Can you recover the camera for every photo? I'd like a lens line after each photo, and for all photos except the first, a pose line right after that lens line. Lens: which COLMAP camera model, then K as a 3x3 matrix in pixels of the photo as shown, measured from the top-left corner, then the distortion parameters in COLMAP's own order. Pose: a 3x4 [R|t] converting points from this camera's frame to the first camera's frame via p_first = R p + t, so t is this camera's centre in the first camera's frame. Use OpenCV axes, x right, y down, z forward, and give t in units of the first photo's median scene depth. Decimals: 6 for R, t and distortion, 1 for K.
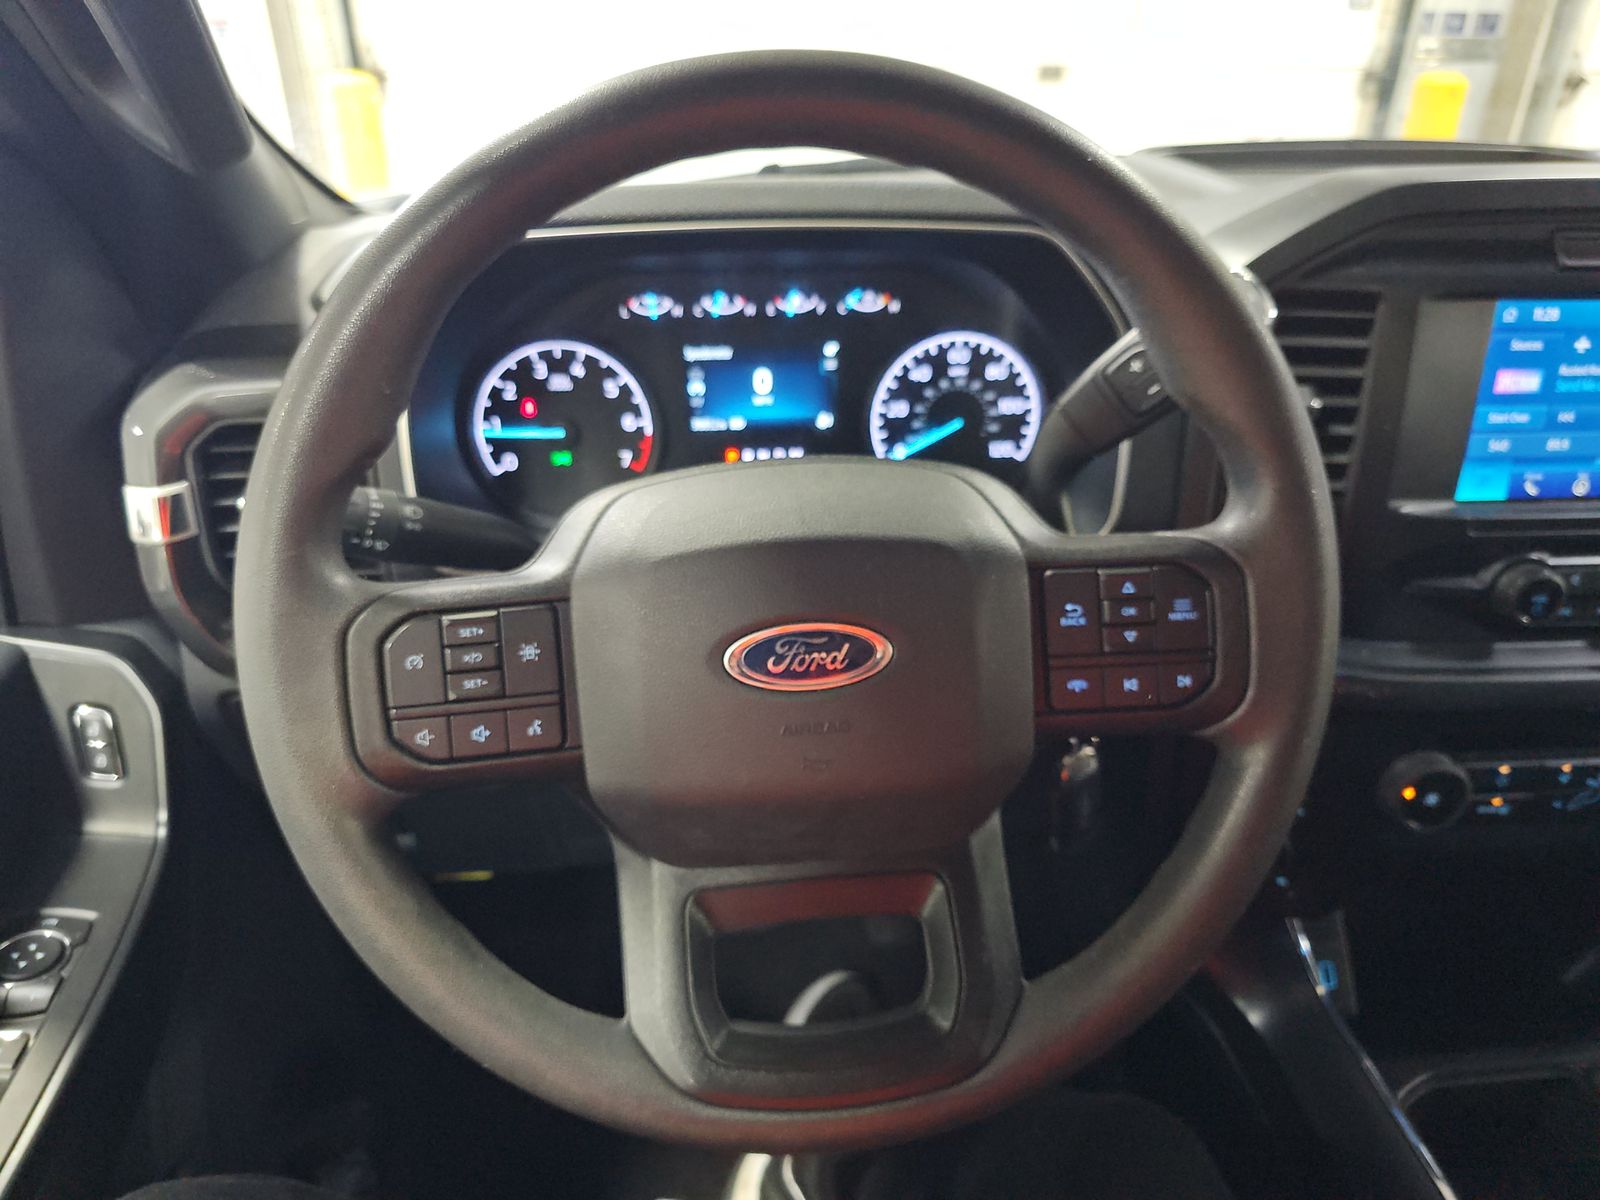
lens RADIAL K [[1060.7, 0, 800.0], [0, 1060.7, 600.0], [0, 0, 1]] dist [0.002070, -0.002908]
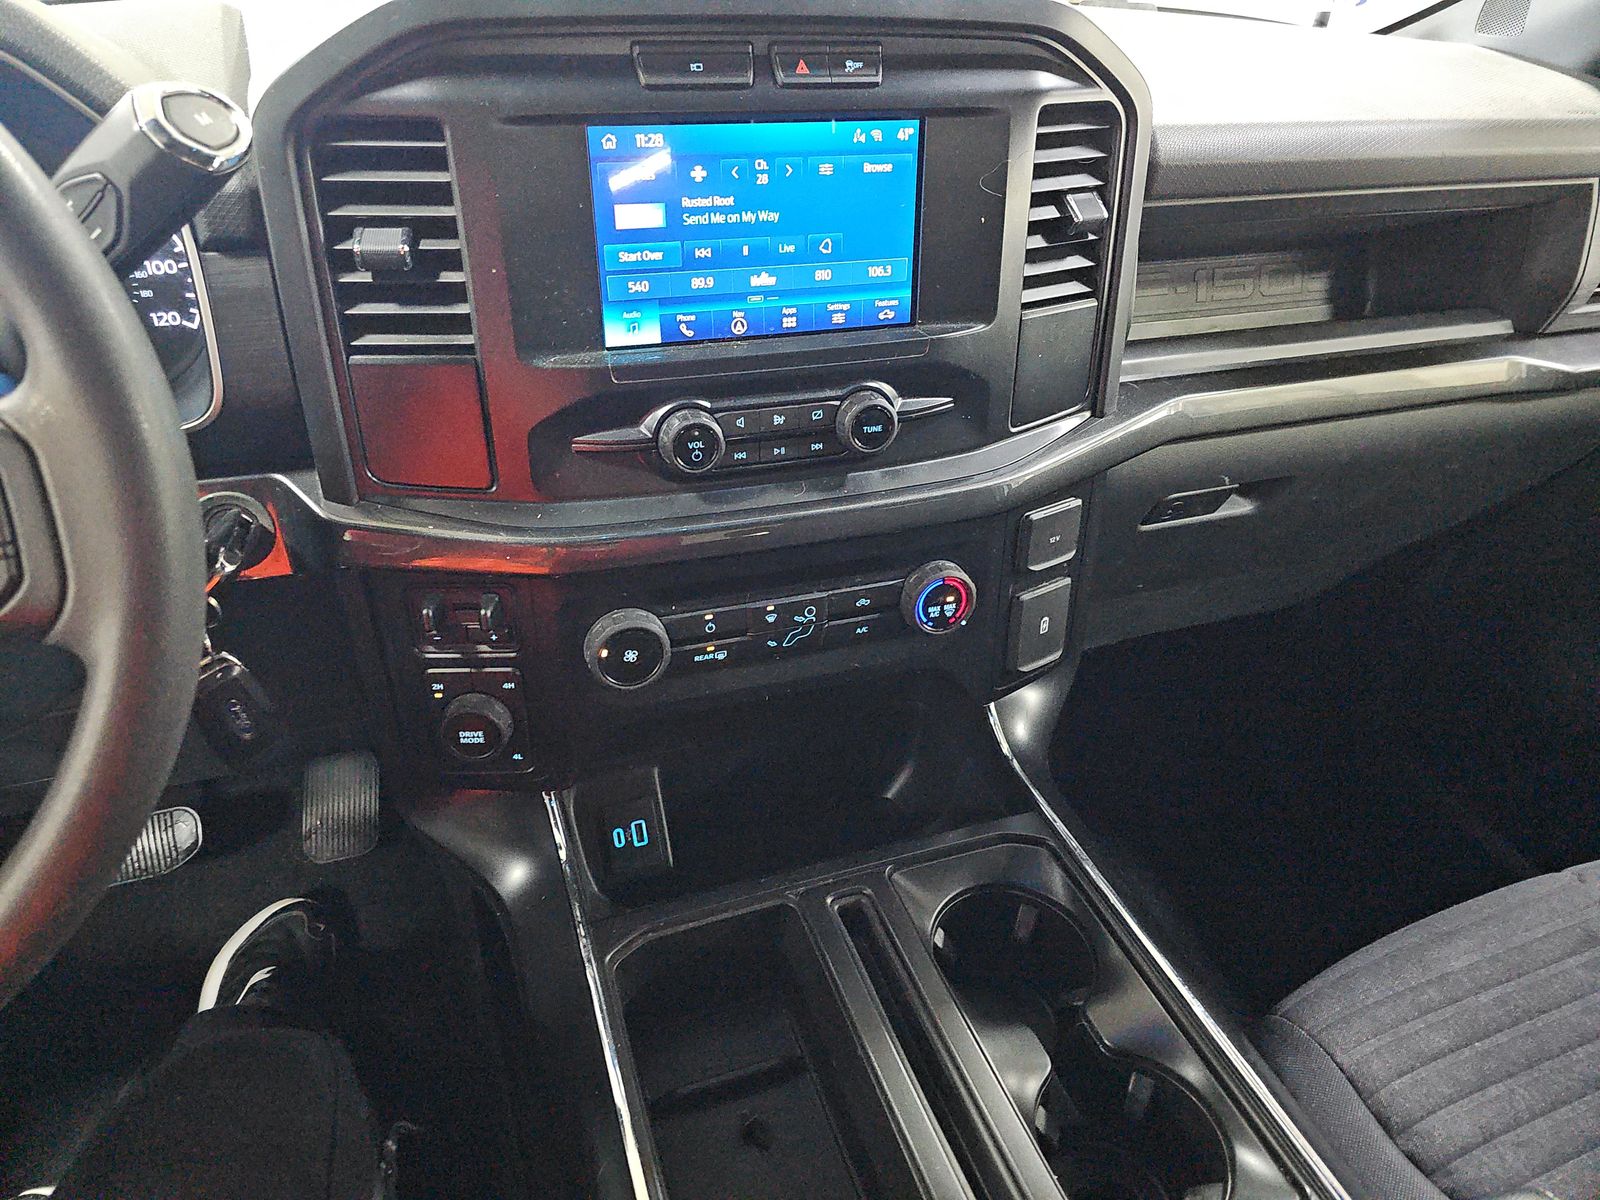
lens RADIAL K [[1060.7, 0, 800.0], [0, 1060.7, 600.0], [0, 0, 1]] dist [0.002070, -0.002908]
pose [[0.966007, -0.114230, 0.231910, 0.540350], [0.077541, 0.983807, 0.161590, -0.012317], [-0.246613, -0.138115, 0.959222, 0.018854]]
